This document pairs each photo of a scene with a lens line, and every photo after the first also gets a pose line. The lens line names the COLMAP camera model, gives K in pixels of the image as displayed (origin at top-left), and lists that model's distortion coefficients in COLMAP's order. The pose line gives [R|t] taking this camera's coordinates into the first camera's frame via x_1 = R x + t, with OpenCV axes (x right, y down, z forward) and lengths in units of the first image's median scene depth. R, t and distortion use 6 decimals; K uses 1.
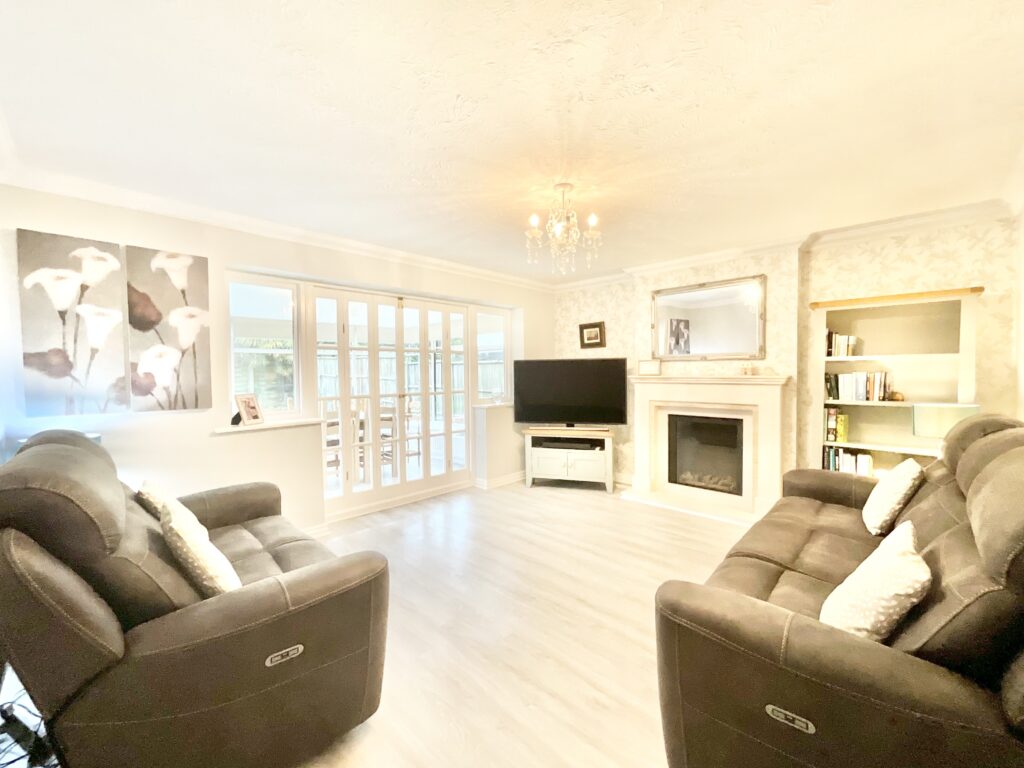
lens RADIAL K [[419.5, 0, 514.6], [0, 419.5, 385.5], [0, 0, 1]] dist [0.009702, -0.000520]
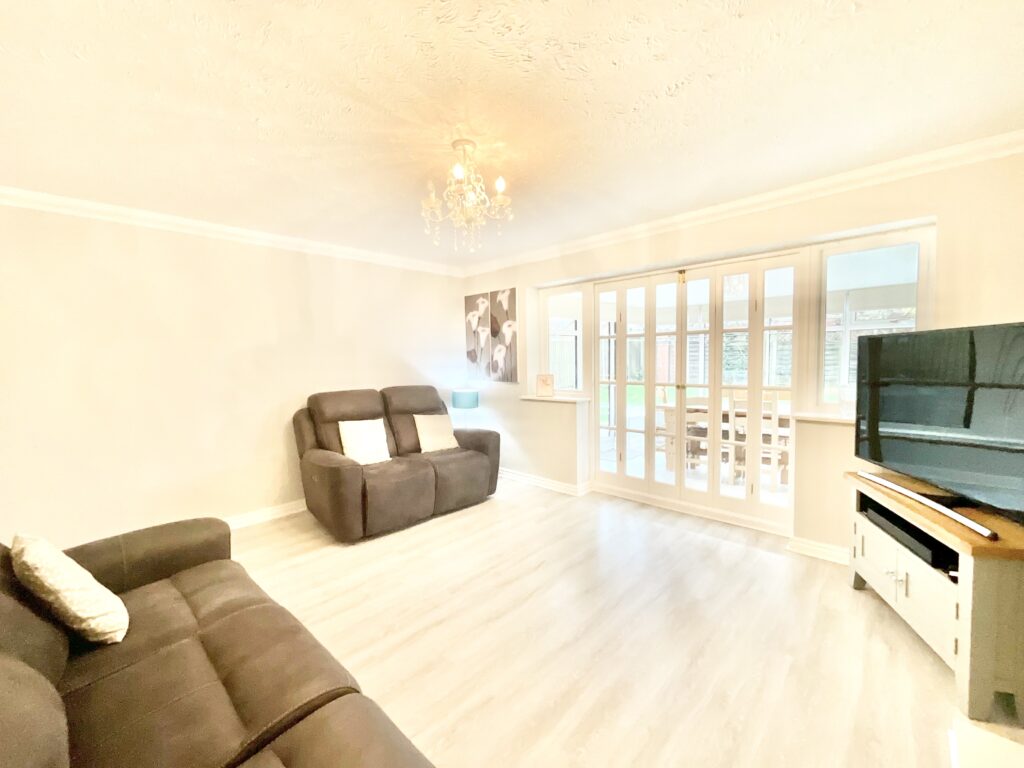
lens RADIAL K [[419.5, 0, 513.6], [0, 419.5, 380.7], [0, 0, 1]] dist [0.009702, -0.000520]
pose [[0.030864, 0.055809, -0.997964, 0.619483], [-0.020636, 0.998263, 0.055187, -0.027962], [0.999311, 0.018891, 0.031963, 0.673594]]
